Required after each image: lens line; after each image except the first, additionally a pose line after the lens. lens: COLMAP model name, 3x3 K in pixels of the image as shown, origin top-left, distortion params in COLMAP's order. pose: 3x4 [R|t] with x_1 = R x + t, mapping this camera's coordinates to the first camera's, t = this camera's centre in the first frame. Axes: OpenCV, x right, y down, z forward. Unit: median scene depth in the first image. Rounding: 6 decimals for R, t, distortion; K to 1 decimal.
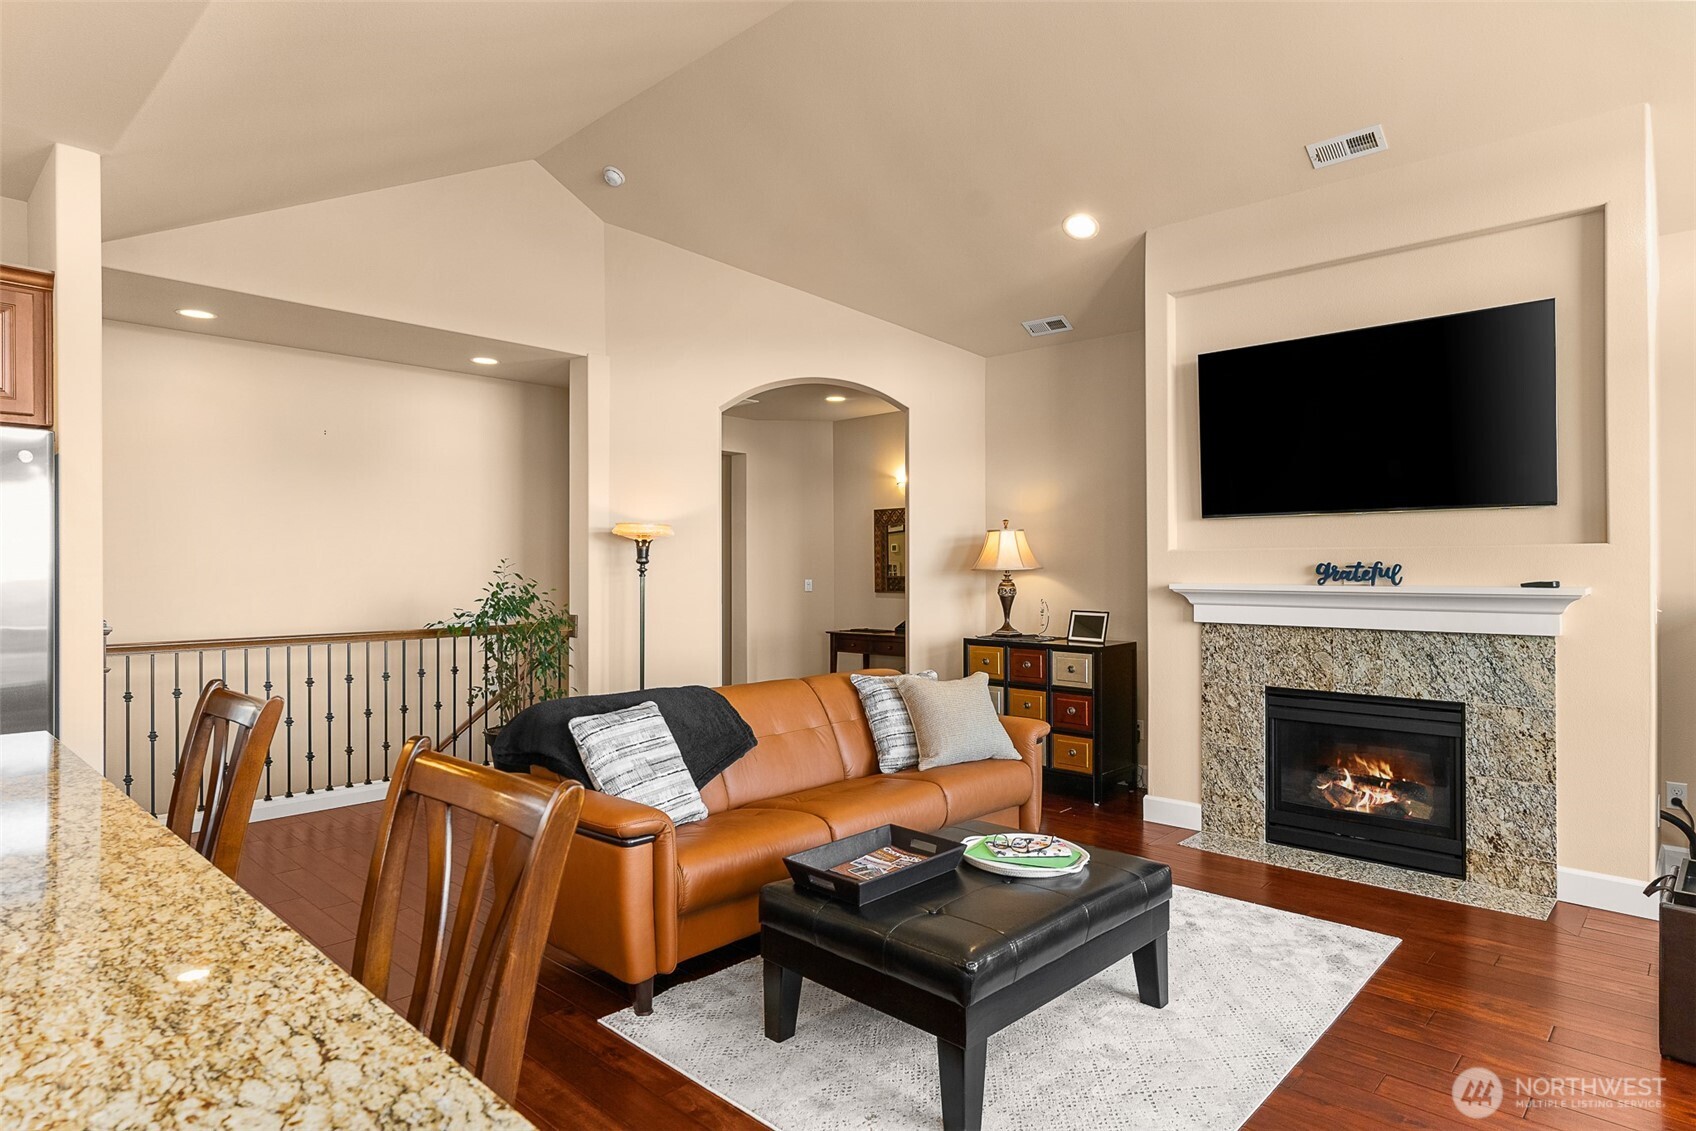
lens RADIAL K [[925.5, 0, 840.4], [0, 925.5, 568.9], [0, 0, 1]] dist [-0.004016, -0.000709]
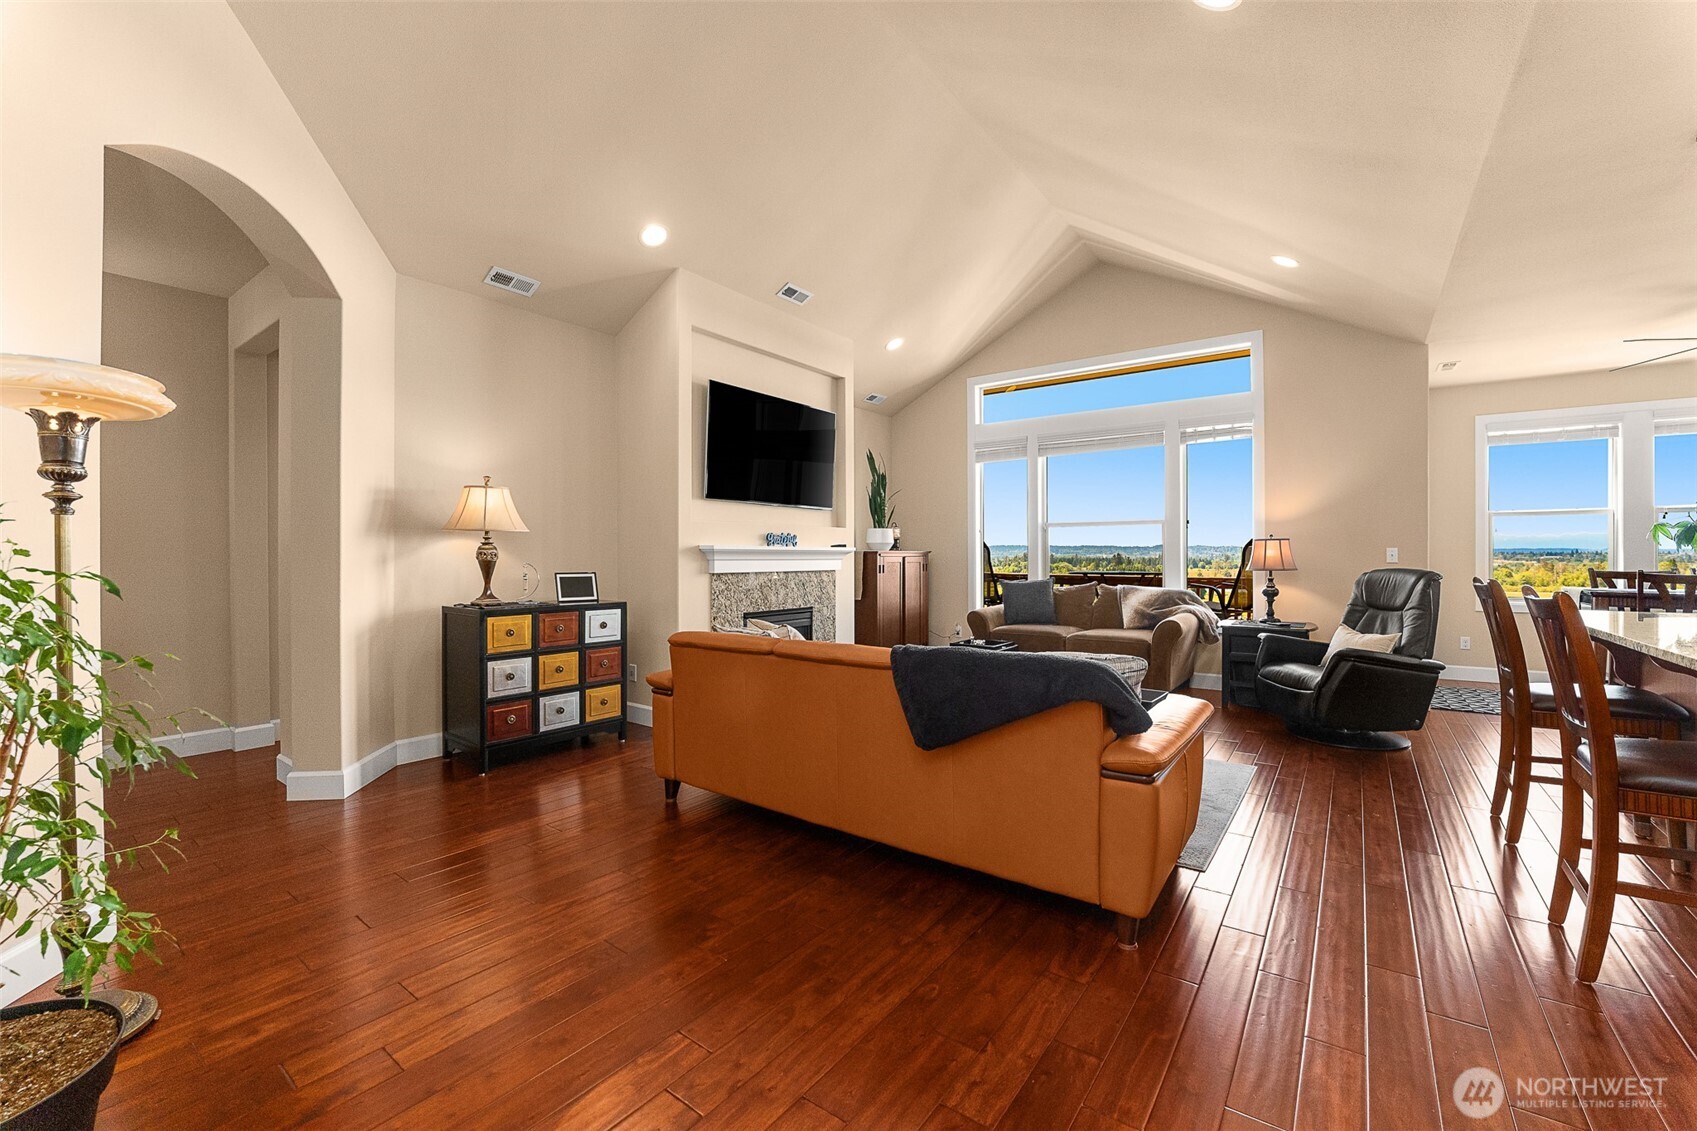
lens RADIAL K [[710.1, 0, 844.8], [0, 710.1, 561.3], [0, 0, 1]] dist [-0.014000, 0.000853]
pose [[-0.120891, -0.004818, 0.992654, -0.746965], [0.003676, 0.999979, 0.005301, 0.037772], [-0.992659, 0.004290, -0.120871, 1.009250]]
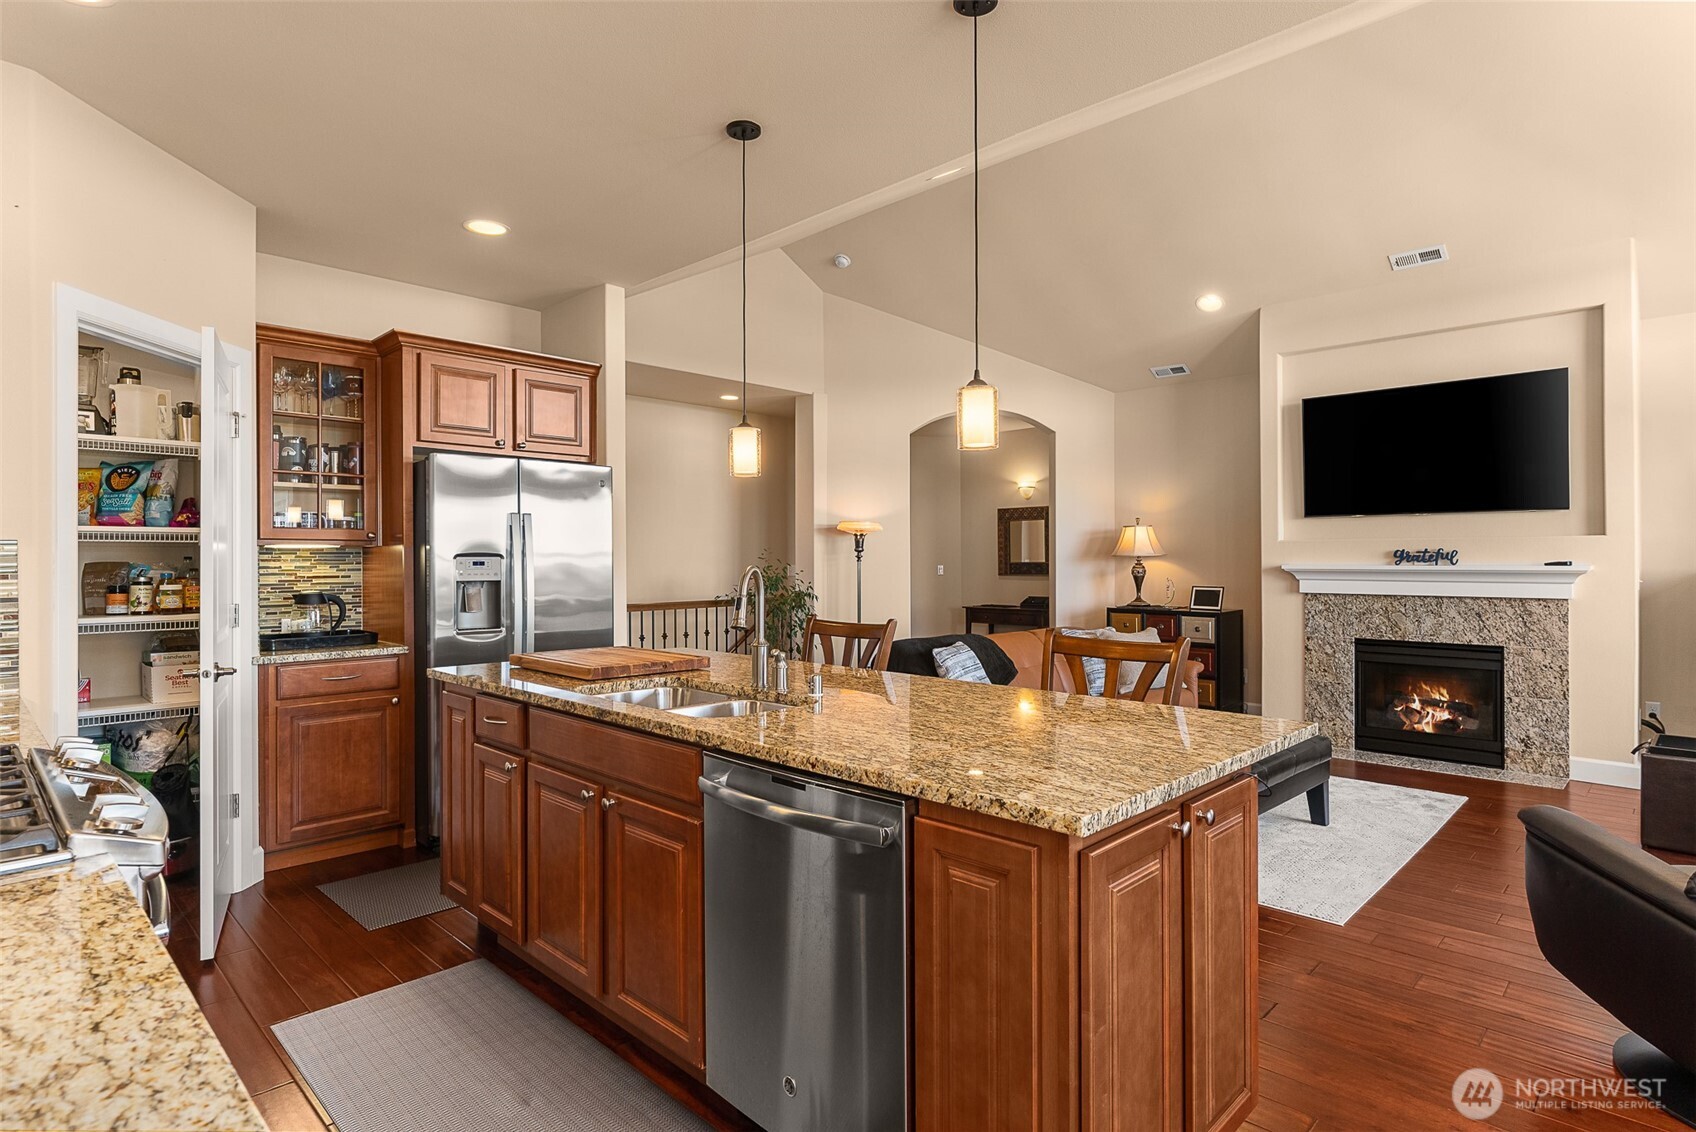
lens RADIAL K [[862.0, 0, 843.1], [0, 862.0, 562.0], [0, 0, 1]] dist [-0.007250, -0.002751]
pose [[0.999705, -0.001722, -0.024235, -0.289992], [0.001799, 0.999993, 0.003146, 0.006992], [0.024230, -0.003188, 0.999701, -0.325461]]
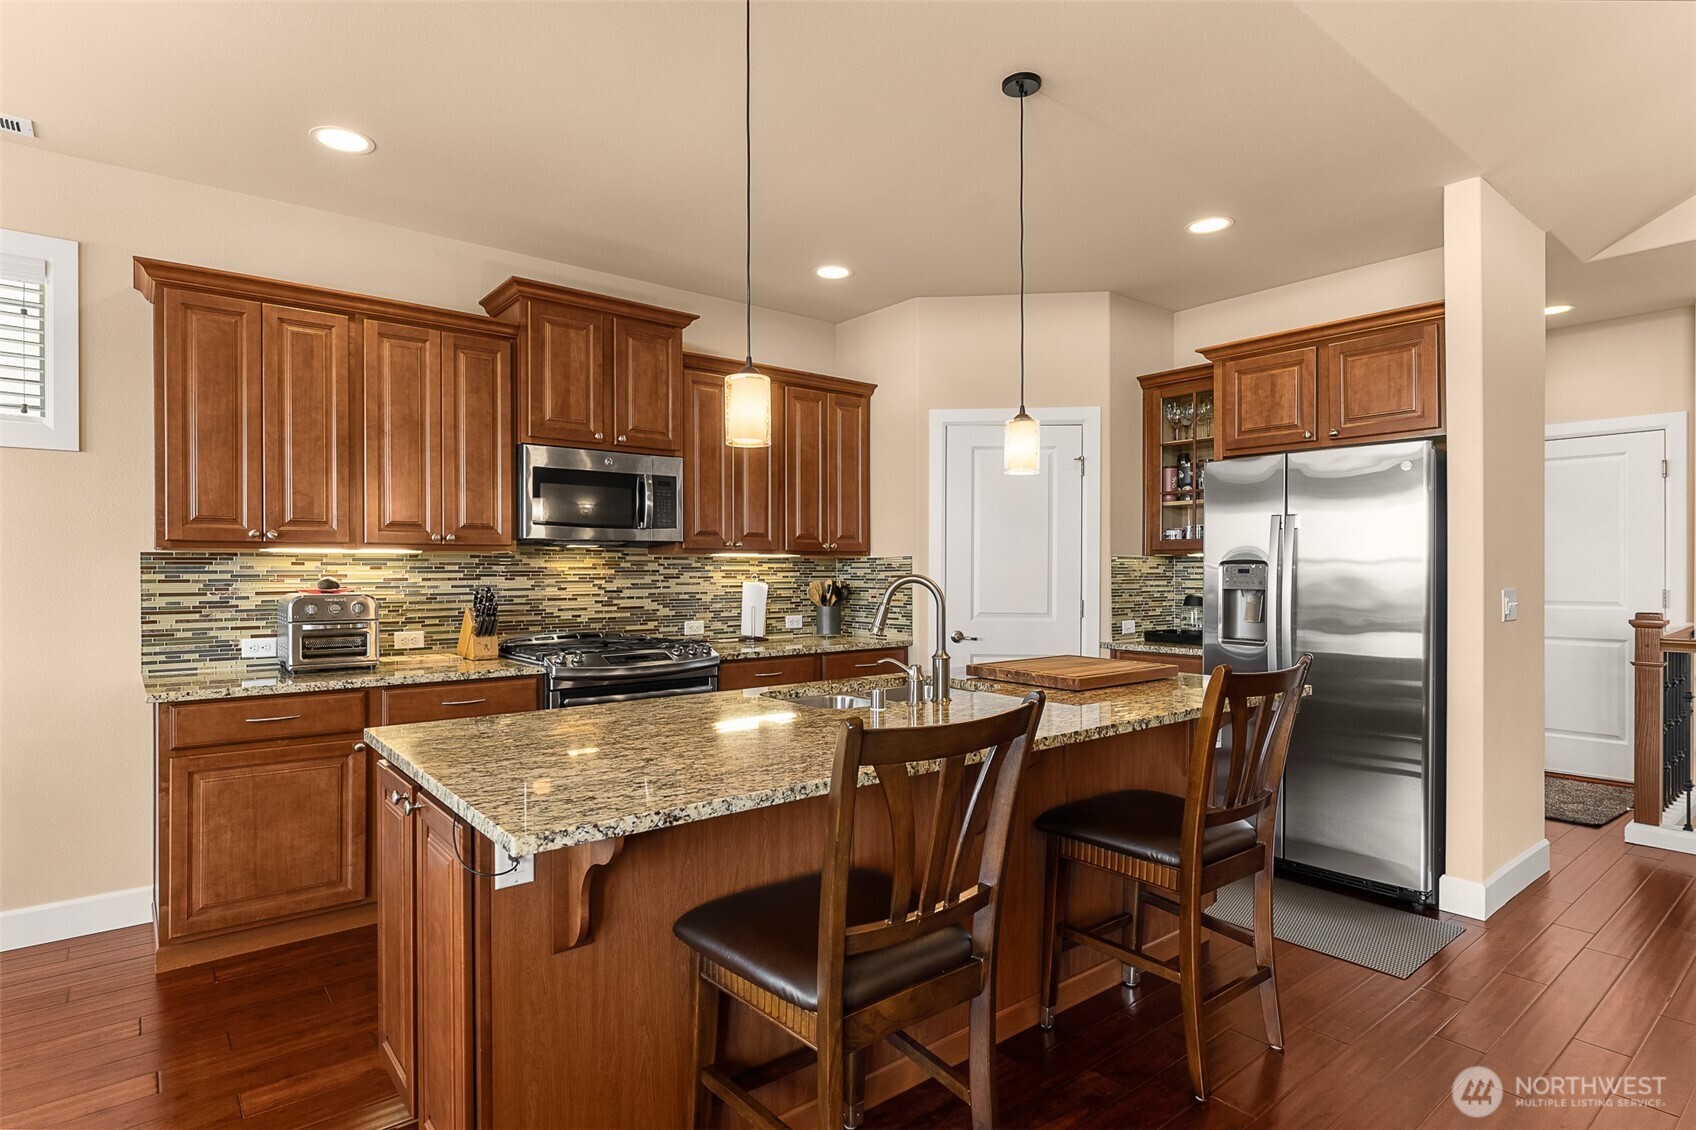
lens RADIAL K [[862.0, 0, 840.8], [0, 862.0, 570.1], [0, 0, 1]] dist [-0.007250, -0.002751]
pose [[-0.134163, 0.002793, -0.990955, 0.211048], [0.001194, 0.999996, 0.002657, 0.007122], [0.990959, -0.000827, -0.134166, 0.284980]]
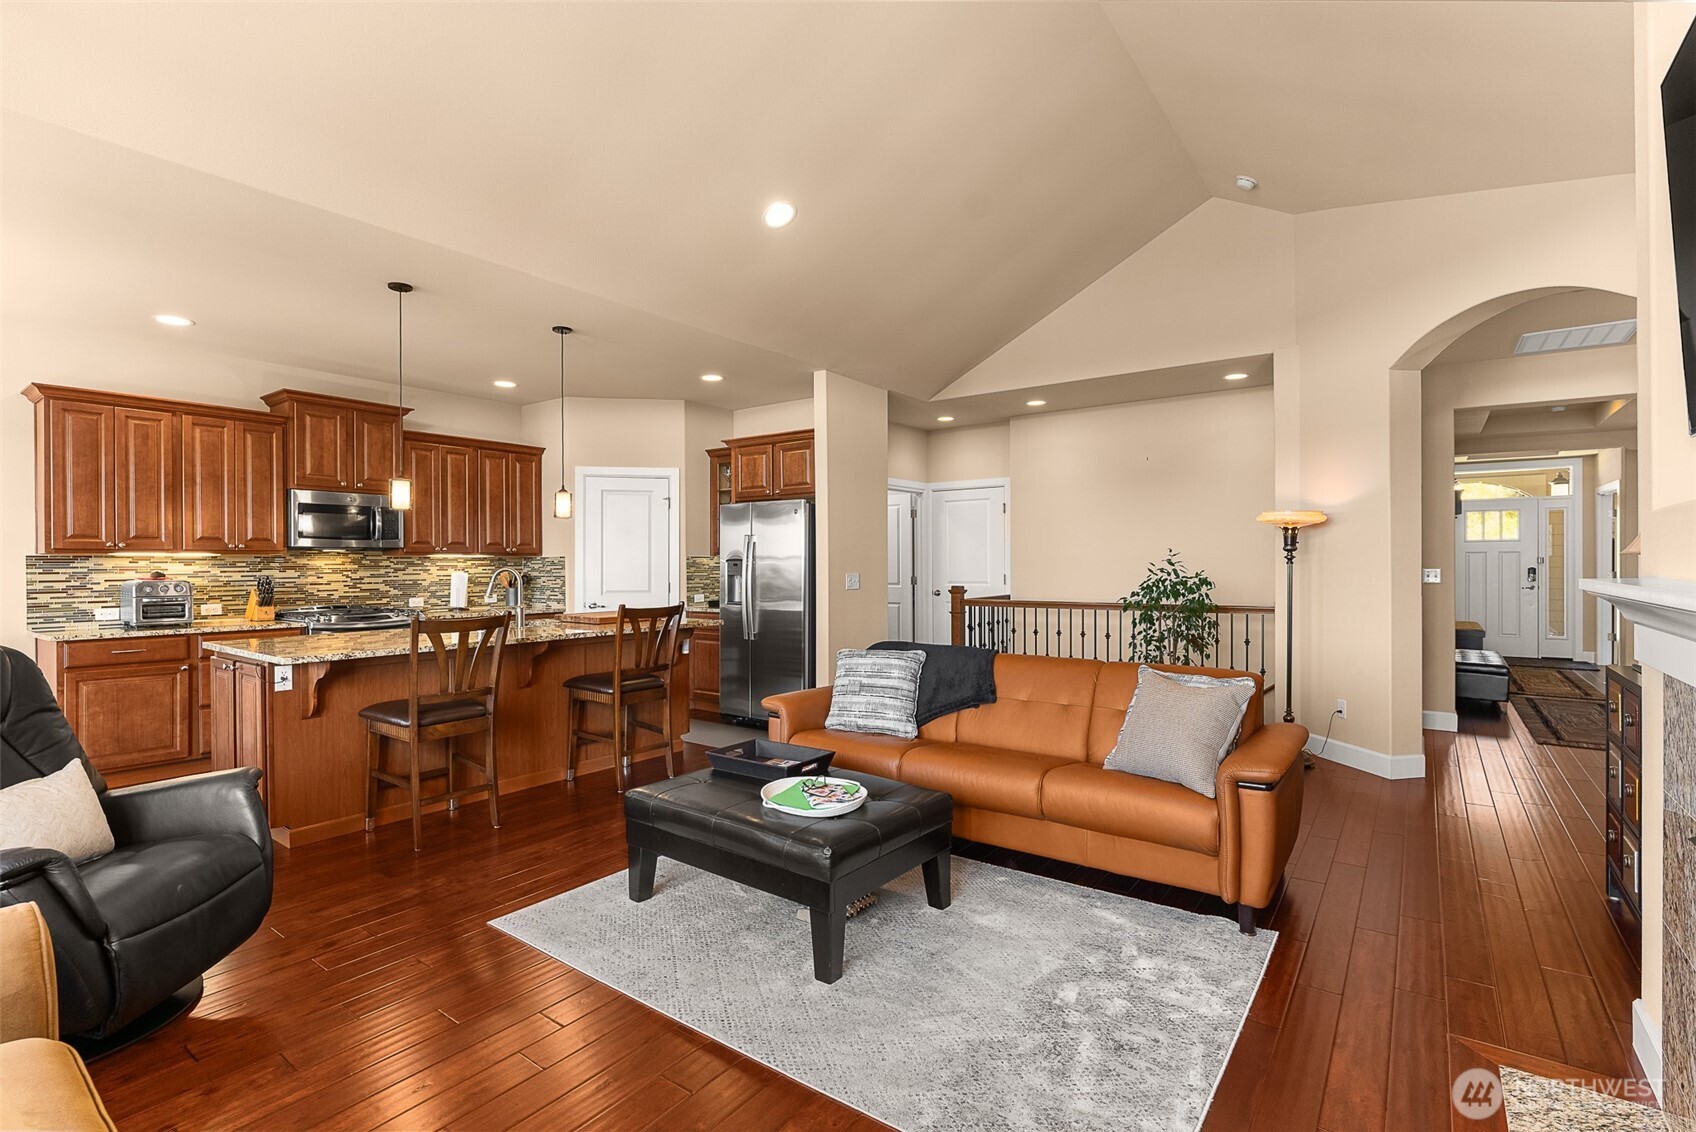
lens RADIAL K [[778.0, 0, 839.4], [0, 778.0, 566.2], [0, 0, 1]] dist [-0.020684, 0.002024]
pose [[0.122086, 0.004768, -0.992508, 0.763624], [0.003351, 0.999981, 0.005216, 0.006201], [0.992514, -0.003963, 0.122068, 0.592223]]
